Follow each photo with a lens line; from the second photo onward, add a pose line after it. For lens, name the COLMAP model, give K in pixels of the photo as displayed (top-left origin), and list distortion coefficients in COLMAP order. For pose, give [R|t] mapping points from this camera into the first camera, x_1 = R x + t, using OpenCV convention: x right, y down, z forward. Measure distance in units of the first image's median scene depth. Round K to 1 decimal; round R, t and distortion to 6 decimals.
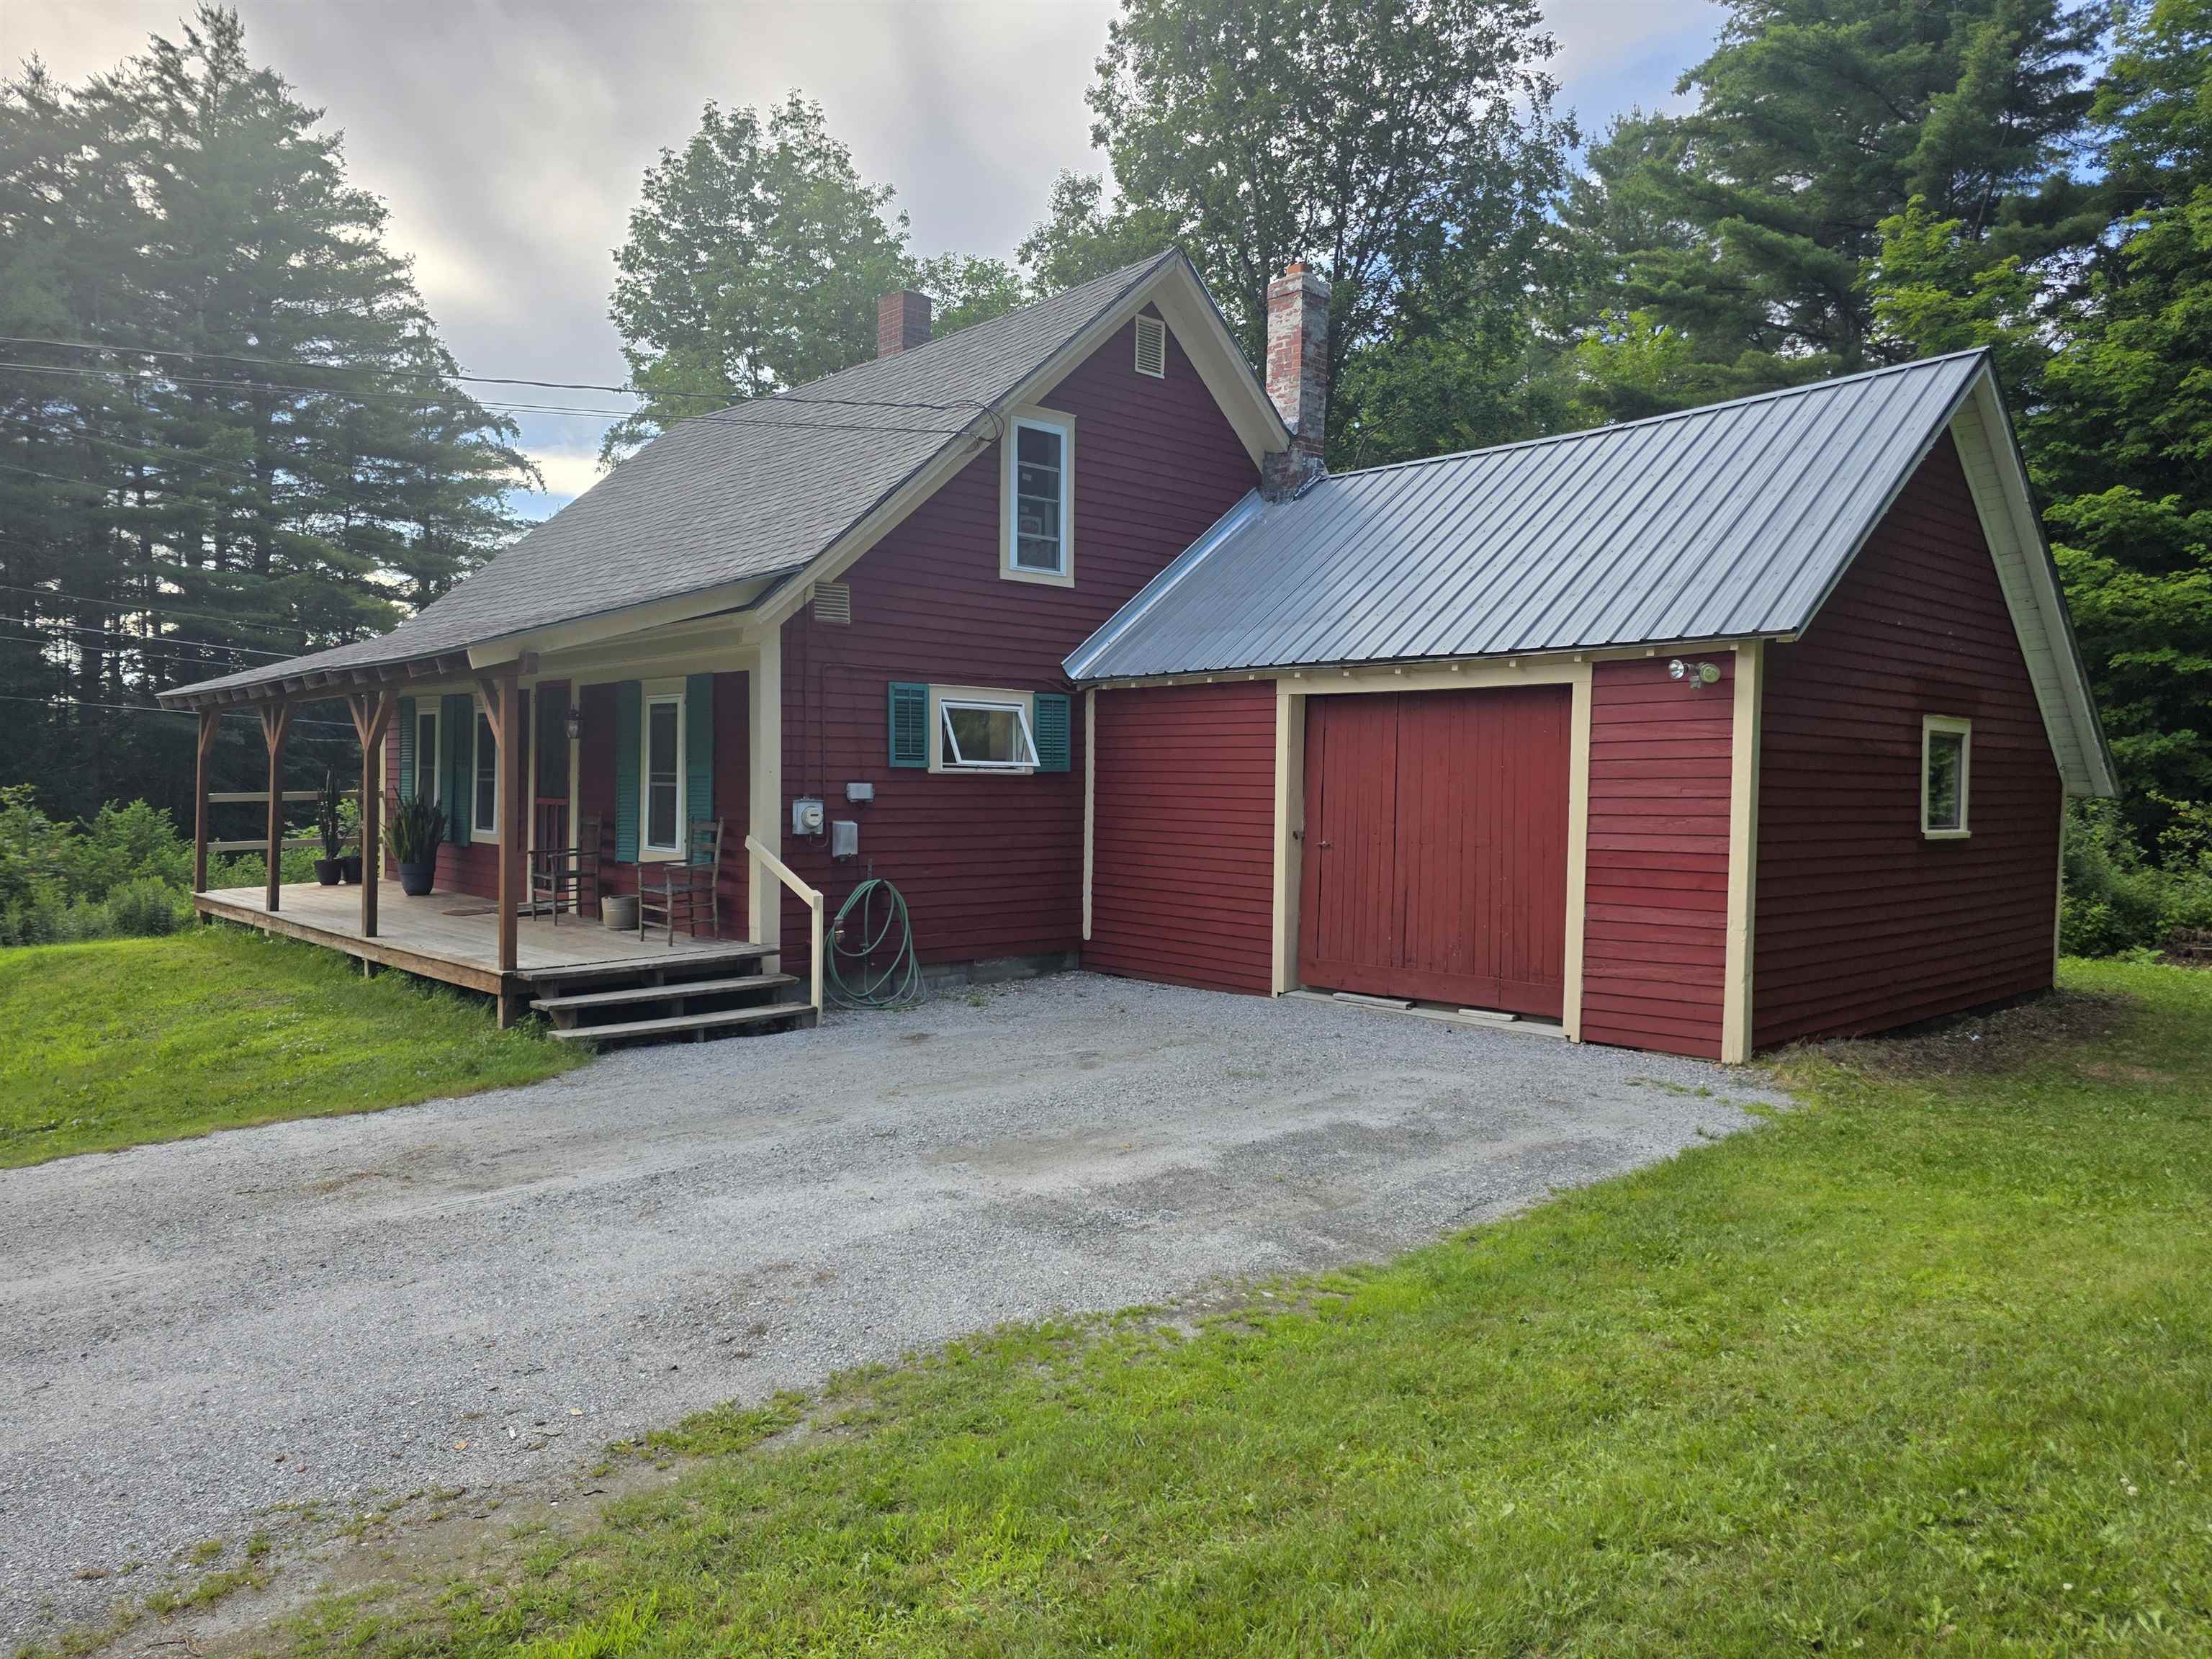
lens RADIAL K [[1467.8, 0, 1087.3], [0, 1467.8, 812.4], [0, 0, 1]] dist [0.060218, -0.060844]
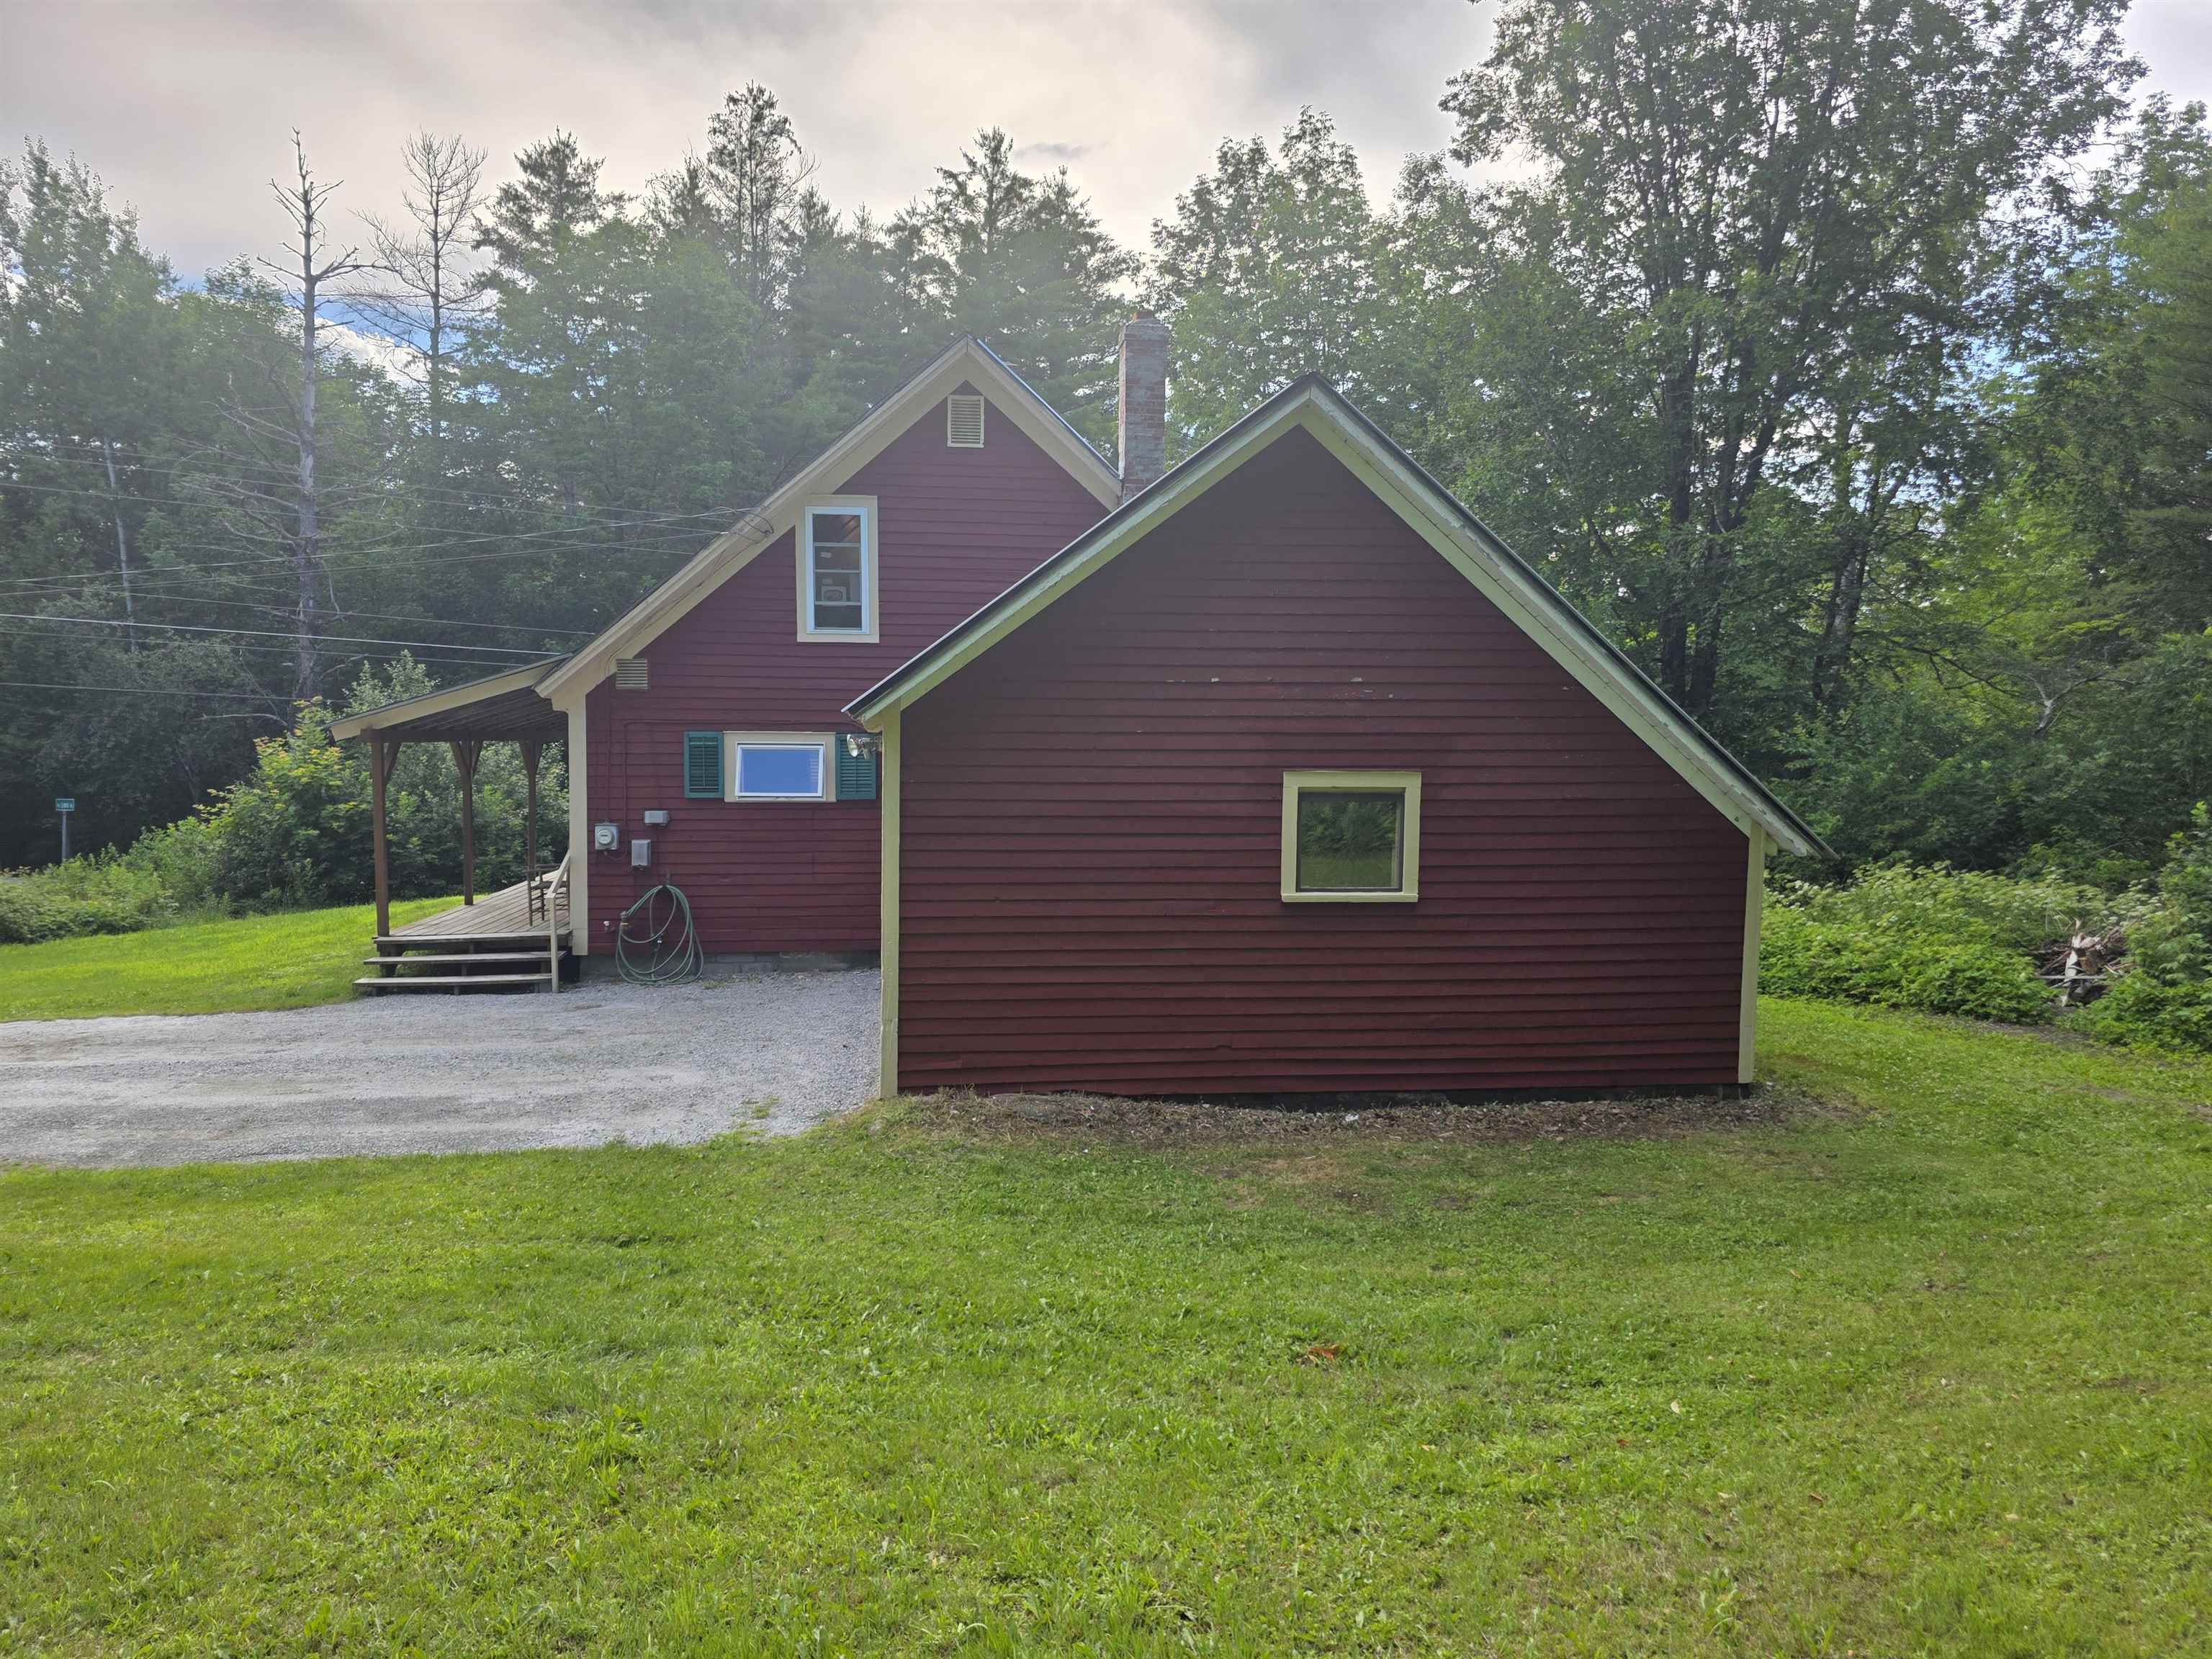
lens RADIAL K [[1467.8, 0, 1087.3], [0, 1467.8, 812.4], [0, 0, 1]] dist [0.060218, -0.060844]
pose [[0.816542, 0.023155, -0.576822, 0.841714], [-0.007692, 0.999543, 0.029235, -0.054825], [0.577235, -0.019434, 0.816347, 0.138285]]
